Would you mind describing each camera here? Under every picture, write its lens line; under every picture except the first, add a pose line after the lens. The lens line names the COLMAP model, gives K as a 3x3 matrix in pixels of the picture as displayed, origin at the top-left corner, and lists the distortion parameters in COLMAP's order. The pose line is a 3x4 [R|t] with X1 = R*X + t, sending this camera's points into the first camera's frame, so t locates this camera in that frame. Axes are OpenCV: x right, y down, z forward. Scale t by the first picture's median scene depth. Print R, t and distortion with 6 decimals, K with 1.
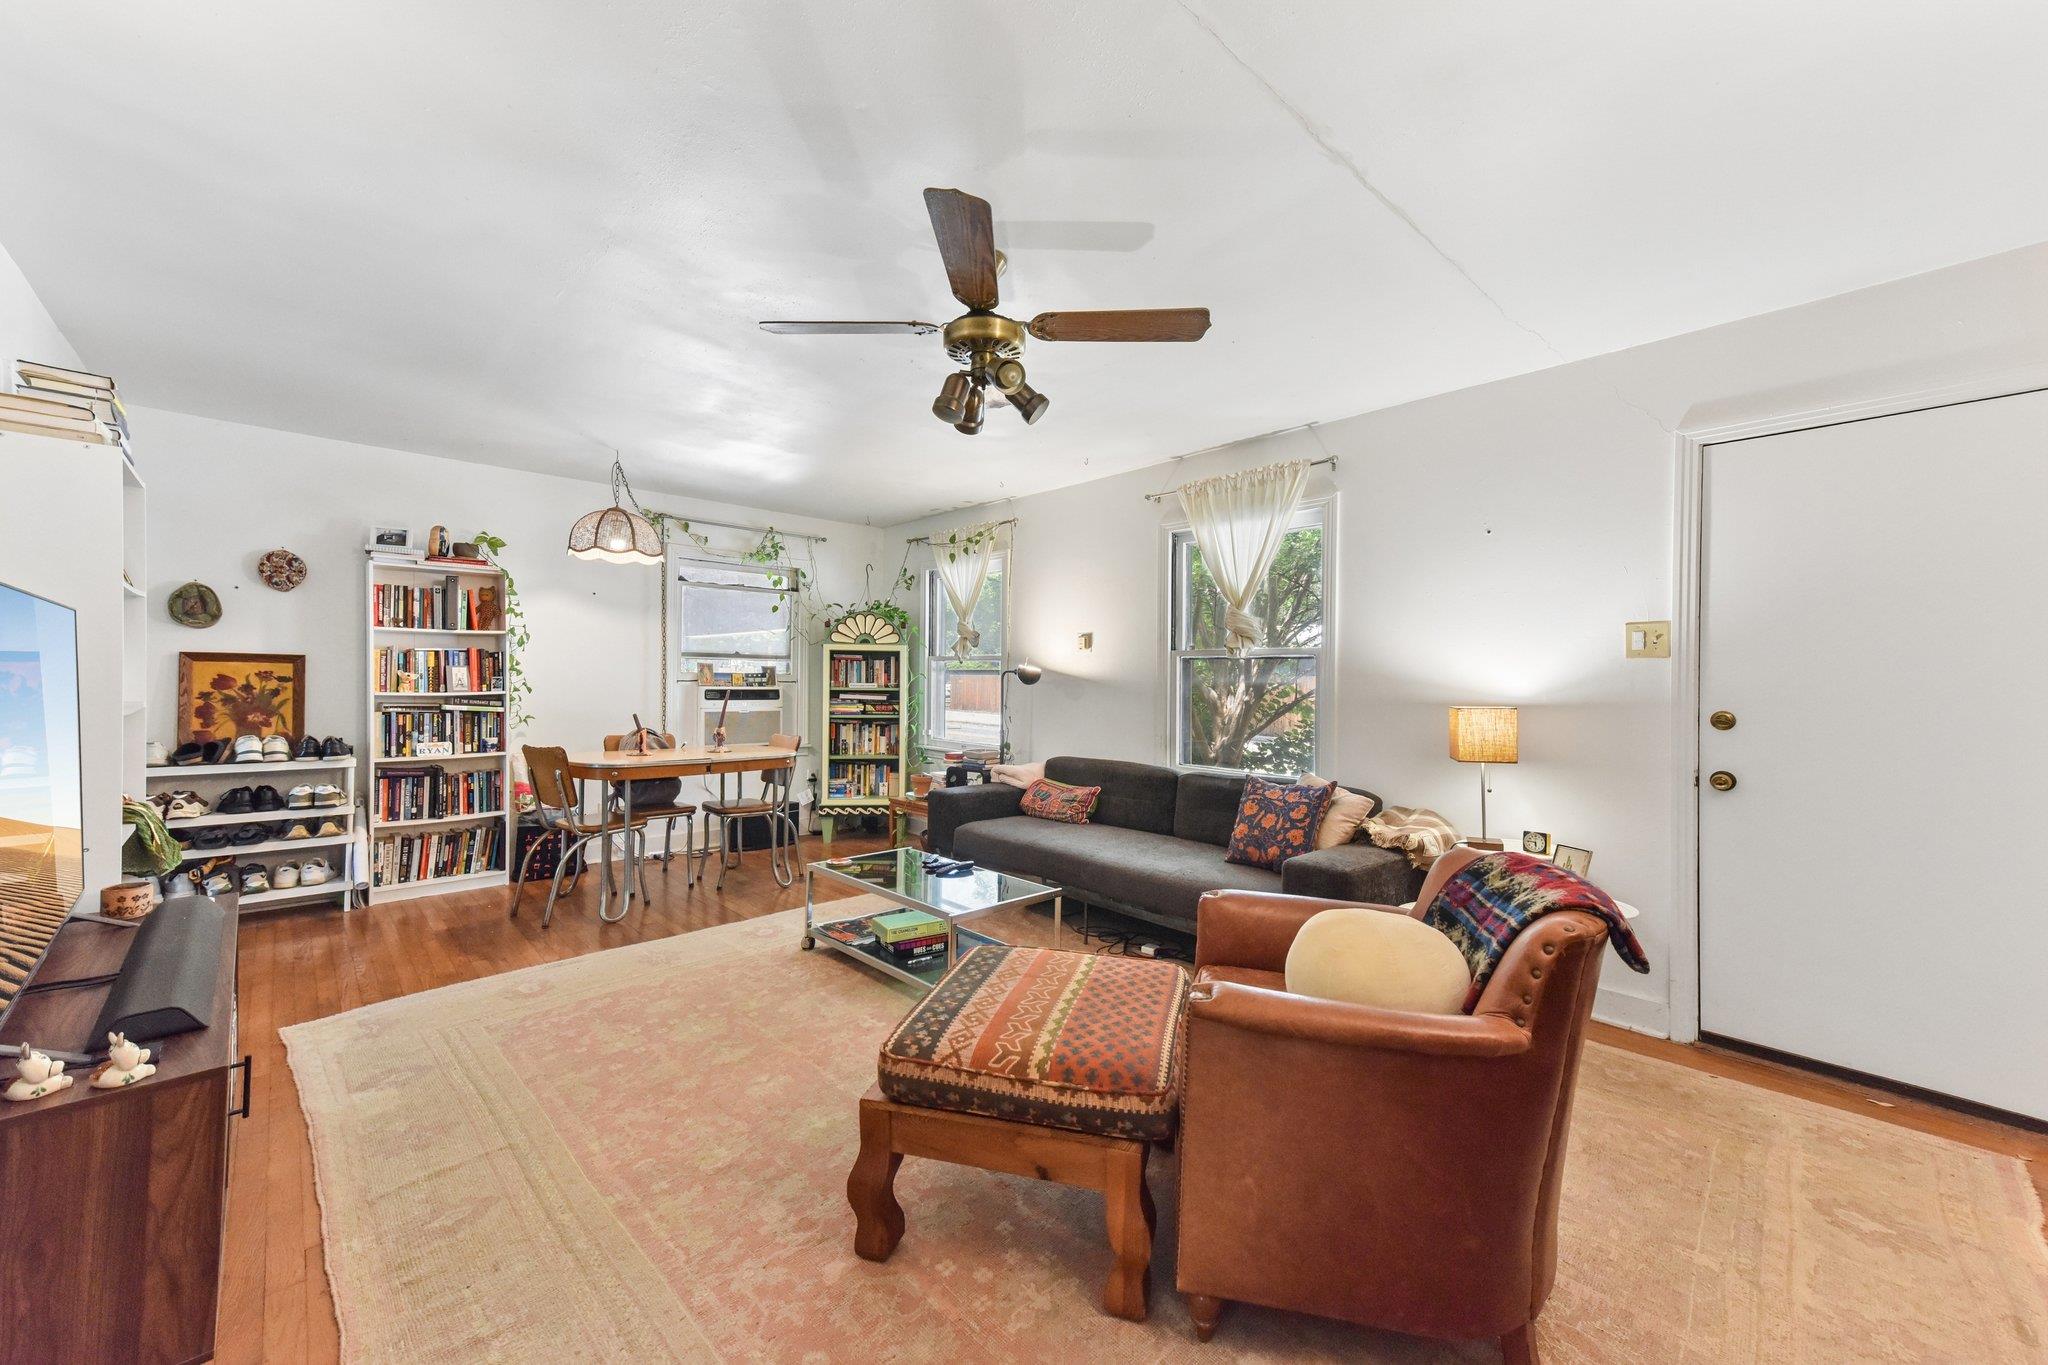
lens RADIAL K [[791.7, 0, 1065.1], [0, 791.7, 678.7], [0, 0, 1]] dist [0.015159, 0.000035]
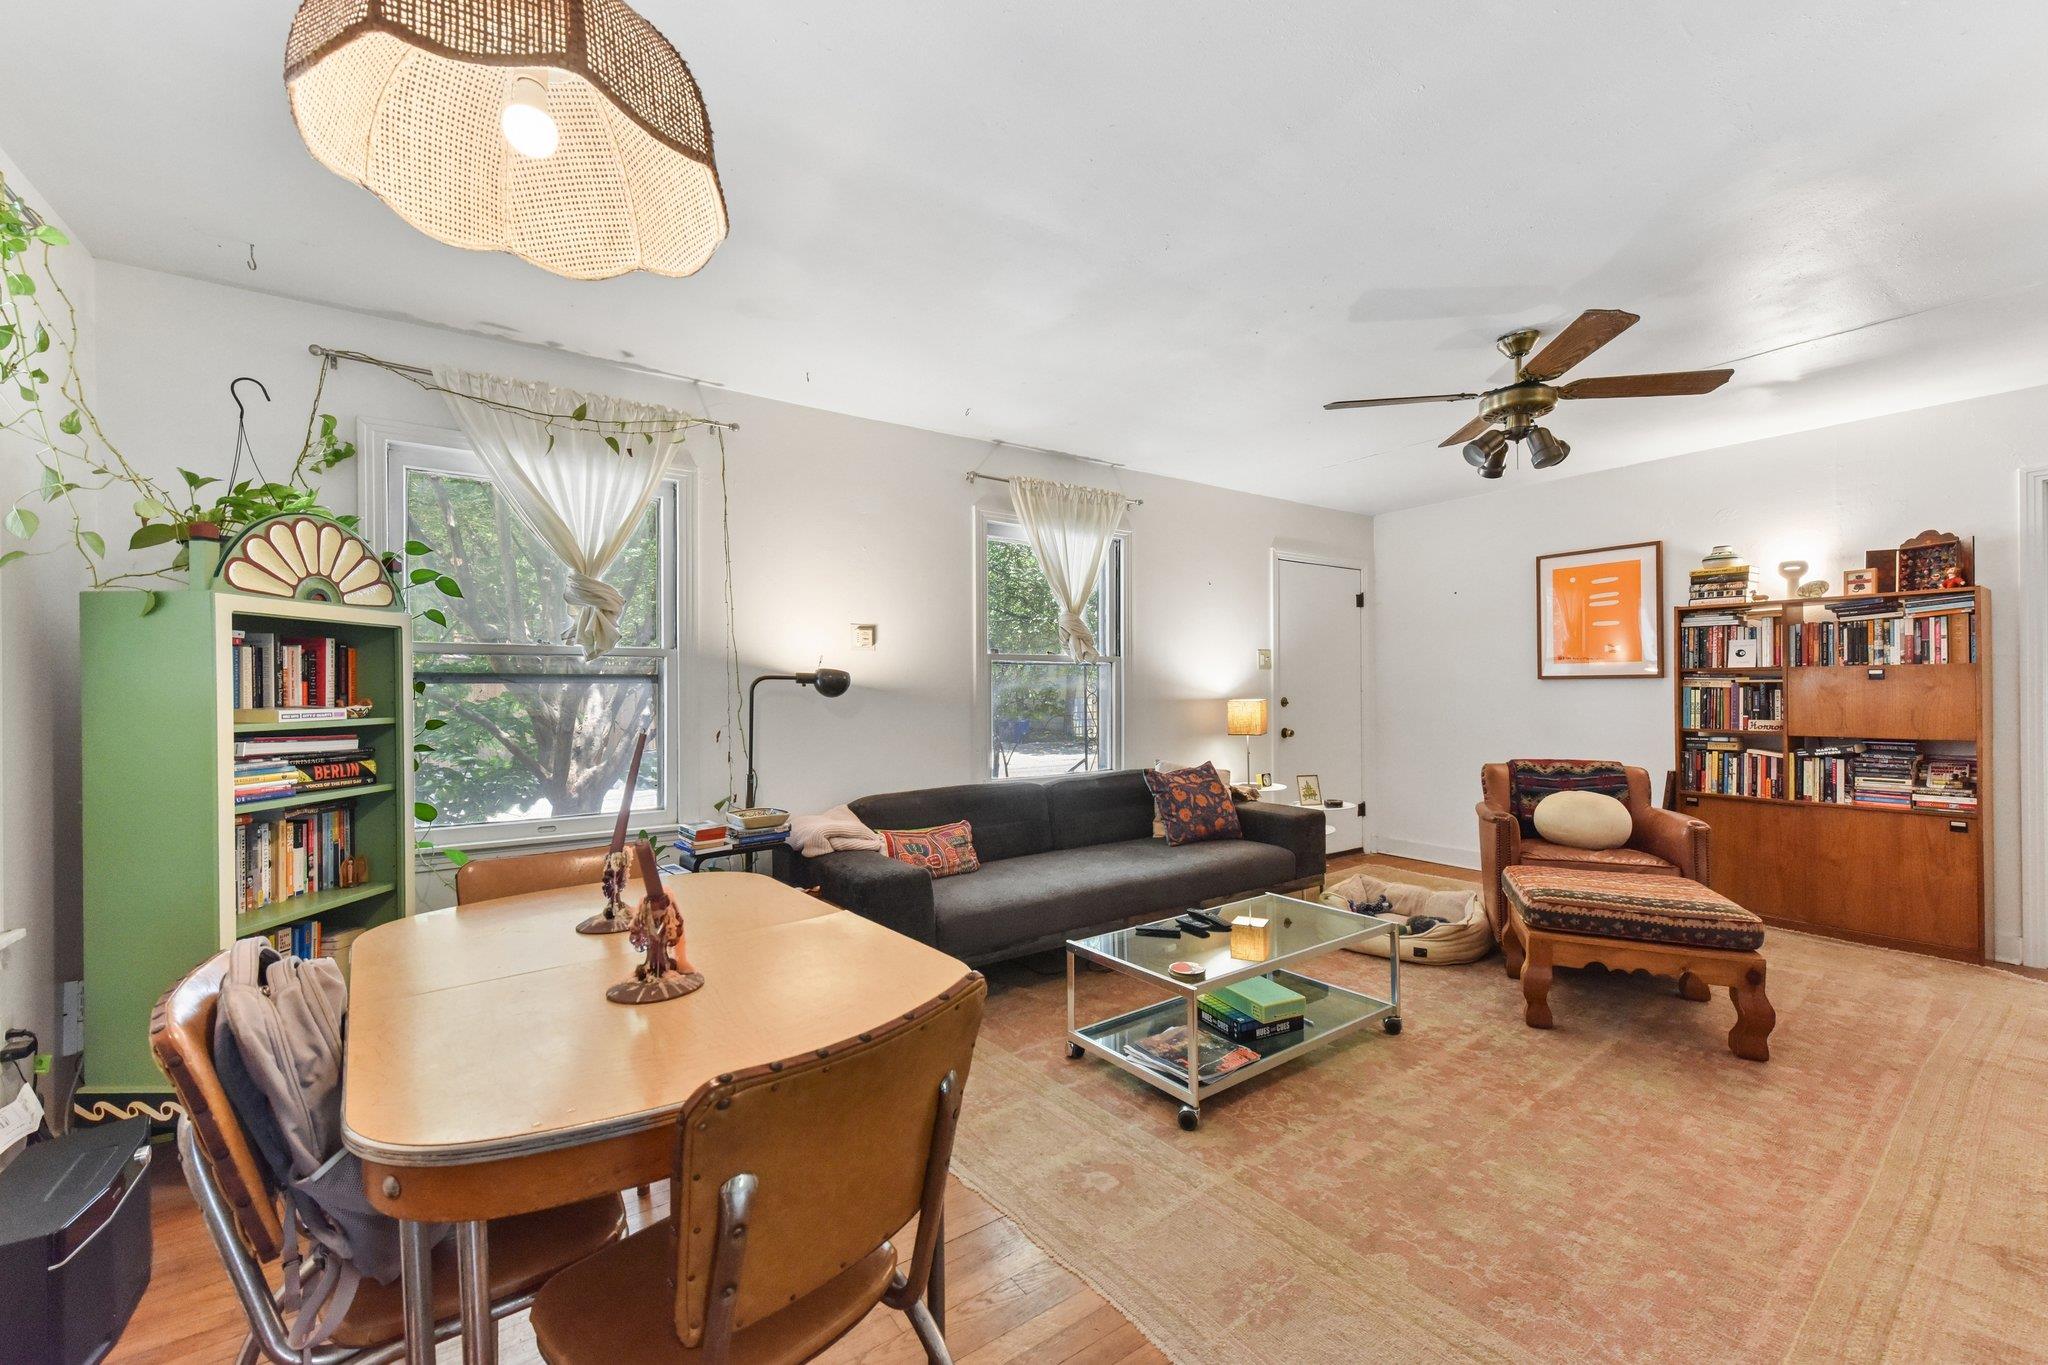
lens RADIAL K [[813.7, 0, 1024.0], [0, 813.7, 682.5], [0, 0, 1]] dist [0.012252, -0.000148]
pose [[0.153983, -0.010602, 0.988017, -0.777693], [0.005346, 0.999937, 0.009896, -0.011488], [-0.988059, 0.003758, 0.154030, 0.826567]]
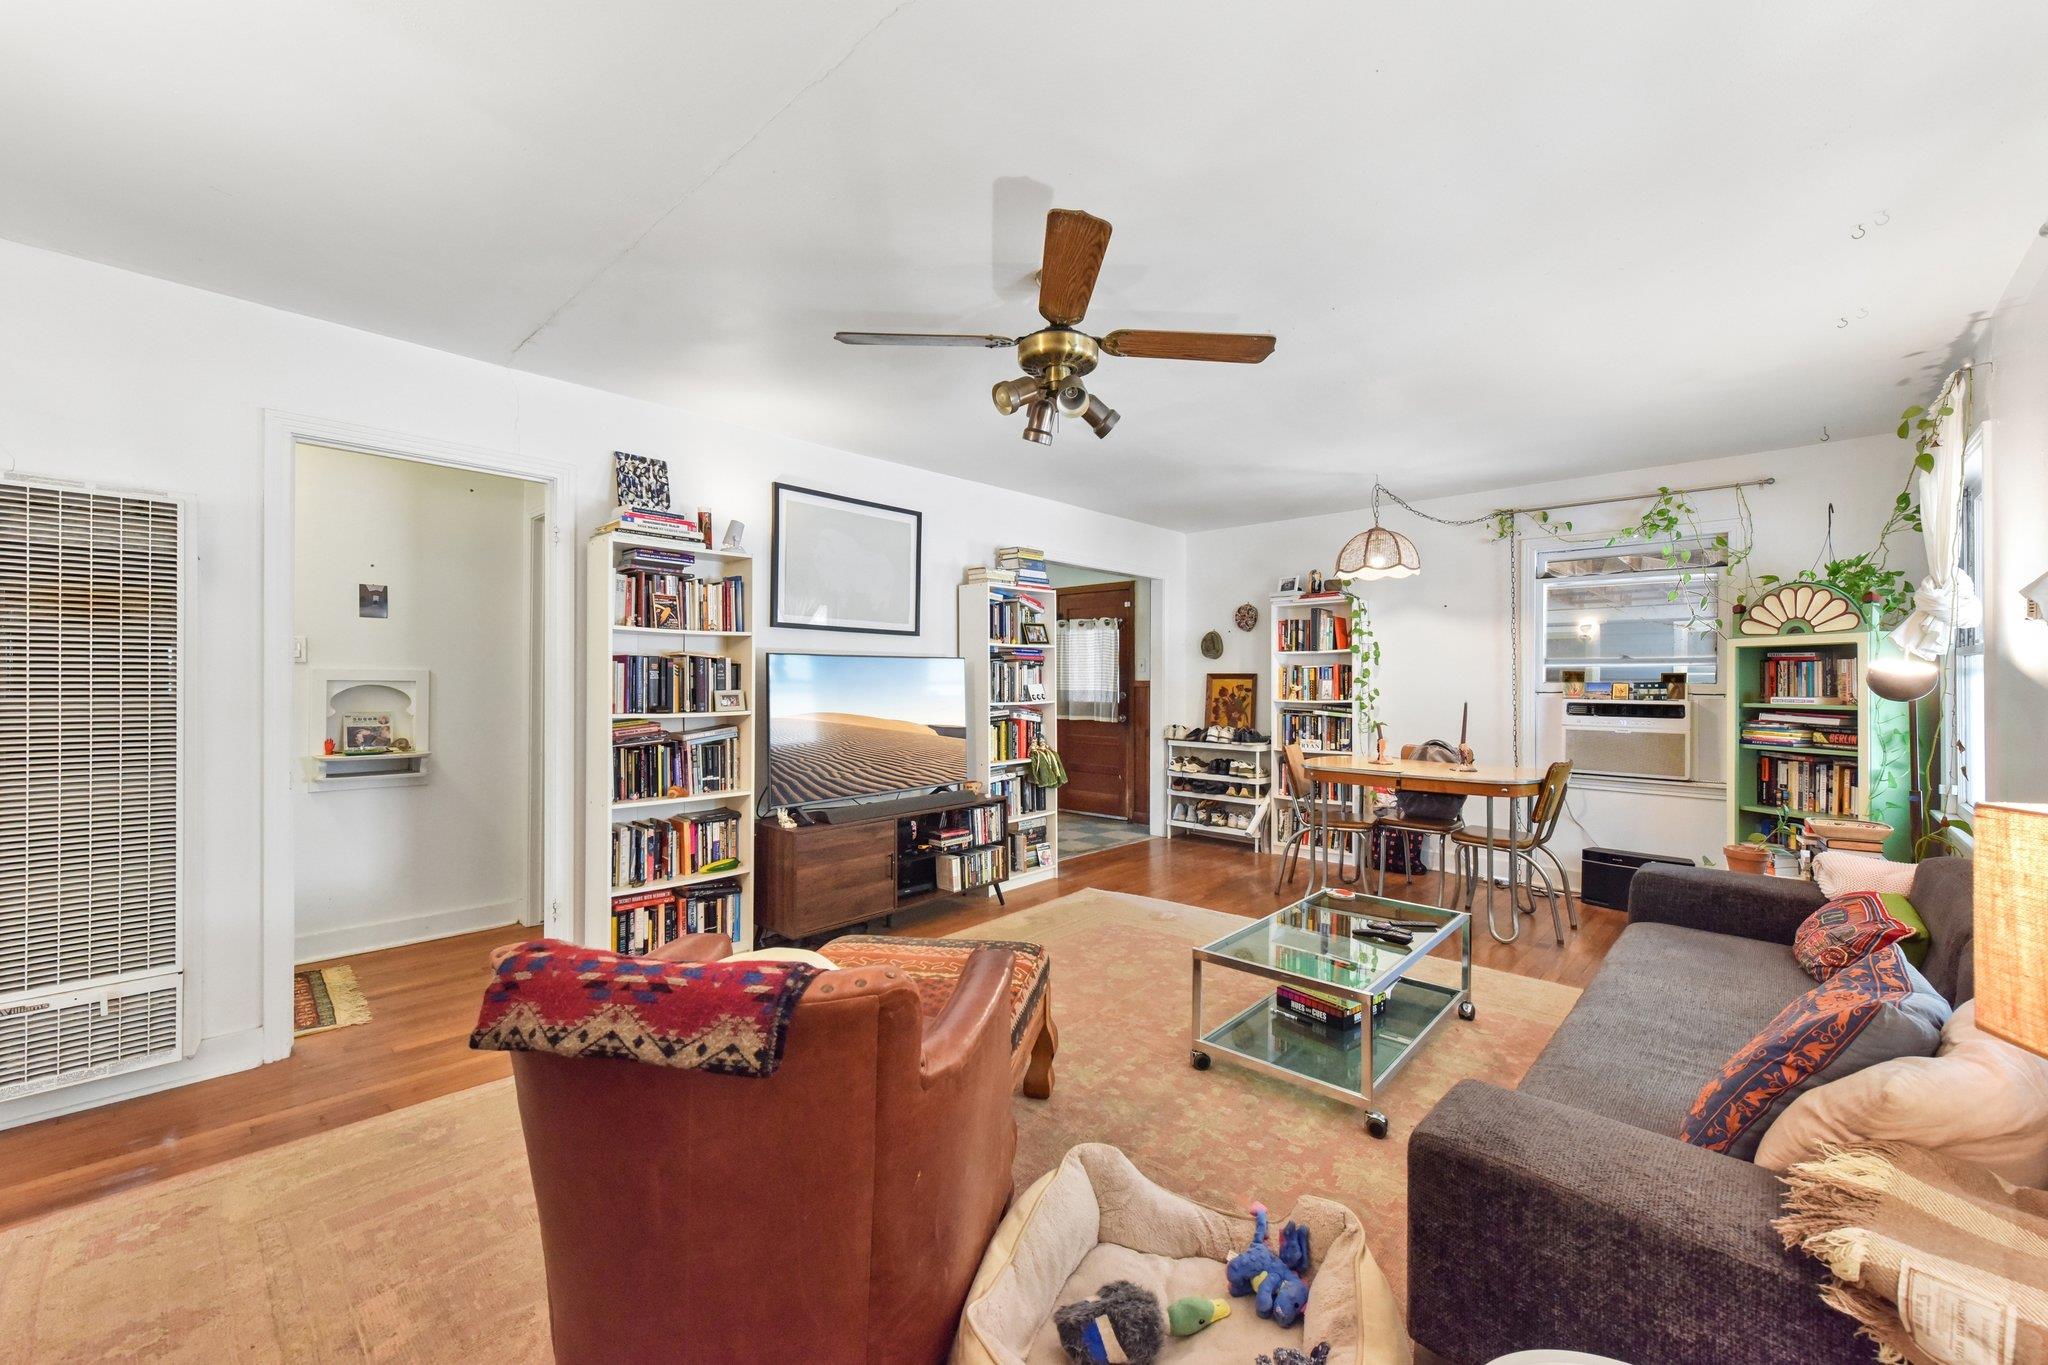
lens RADIAL K [[813.7, 0, 1024.0], [0, 813.7, 682.5], [0, 0, 1]] dist [0.012252, -0.000148]
pose [[0.046407, -0.010728, -0.998865, 0.495426], [-0.003030, 0.999936, -0.010881, 0.004170], [0.998918, 0.003531, 0.046372, 0.482042]]
